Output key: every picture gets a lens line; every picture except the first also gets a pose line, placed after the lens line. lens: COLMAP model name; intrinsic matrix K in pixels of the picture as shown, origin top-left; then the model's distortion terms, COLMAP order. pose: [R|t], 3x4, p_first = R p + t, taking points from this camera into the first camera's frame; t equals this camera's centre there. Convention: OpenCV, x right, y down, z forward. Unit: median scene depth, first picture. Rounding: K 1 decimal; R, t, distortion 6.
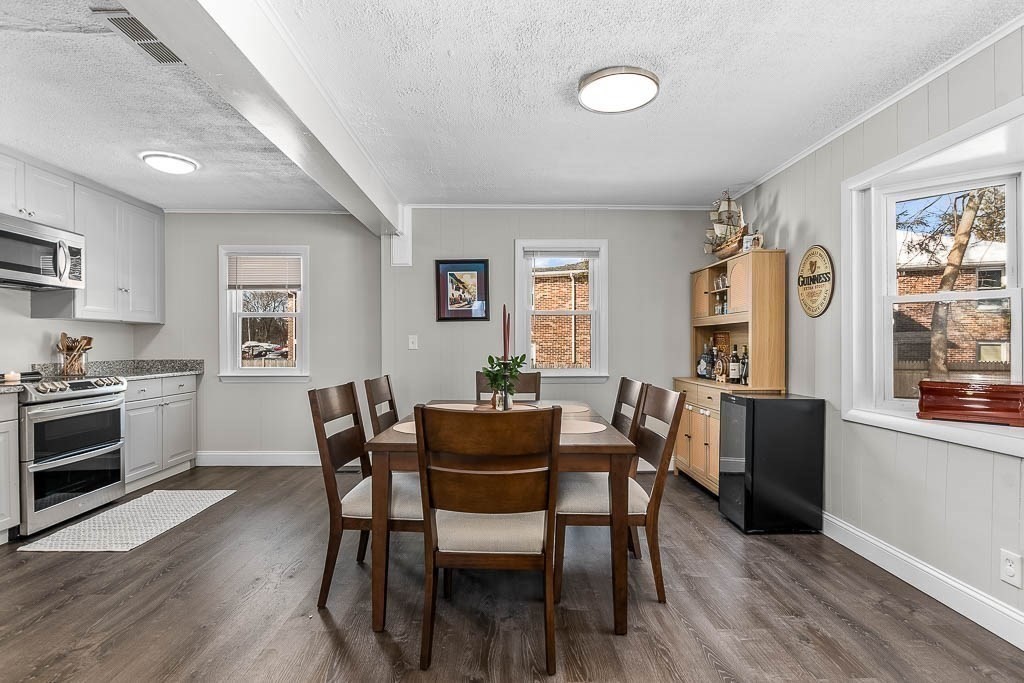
lens RADIAL K [[496.3, 0, 512.0], [0, 496.3, 341.5], [0, 0, 1]] dist [0.000290, -0.000190]
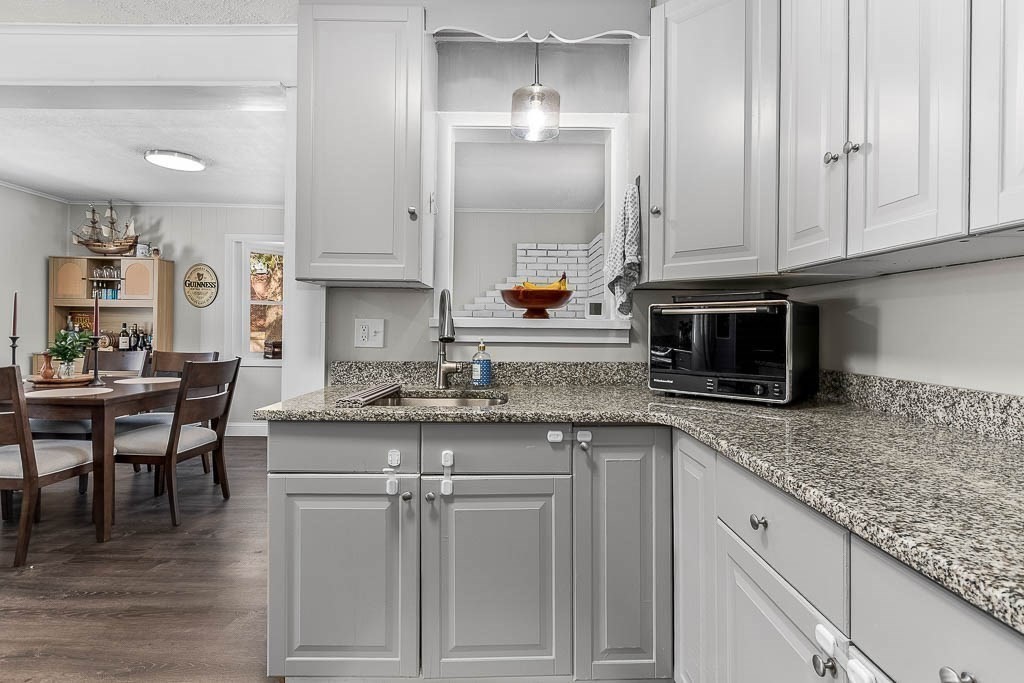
lens RADIAL K [[482.9, 0, 513.3], [0, 482.9, 329.2], [0, 0, 1]] dist [-0.002742, -0.000750]
pose [[0.008601, -0.006334, 0.999943, -0.750982], [-0.020459, 0.999770, 0.006508, -0.006372], [-0.999754, -0.020514, 0.008469, -0.041286]]
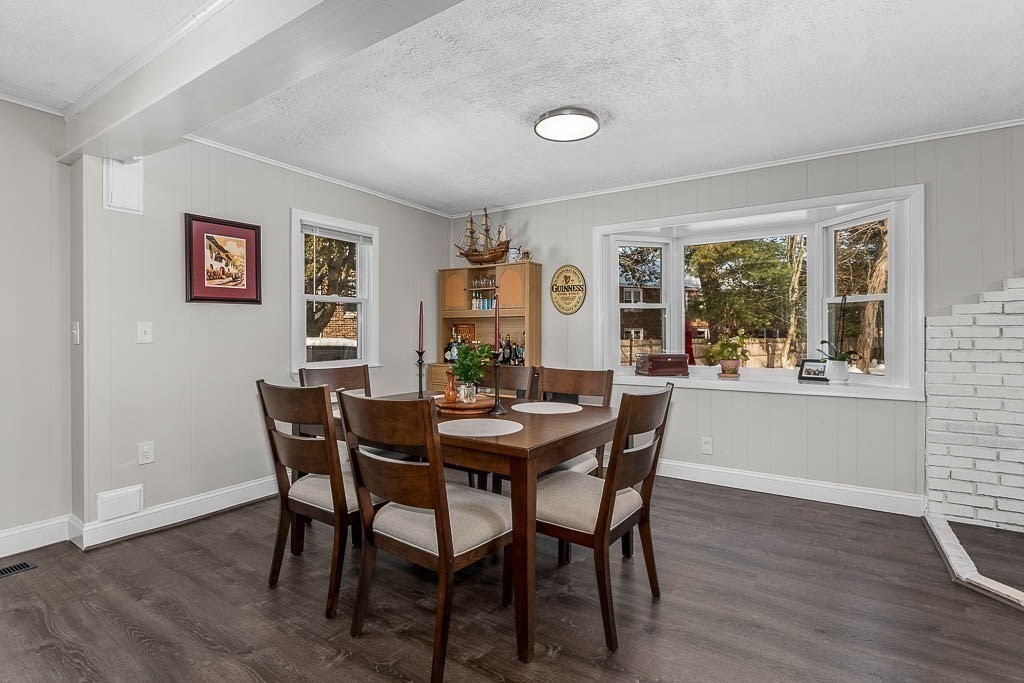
lens RADIAL K [[482.9, 0, 513.3], [0, 482.9, 329.2], [0, 0, 1]] dist [-0.002742, -0.000750]
pose [[0.563879, 0.003752, 0.825849, -0.487373], [-0.002866, 0.999993, -0.002587, -0.001925], [-0.825852, -0.000908, 0.563886, 0.258862]]
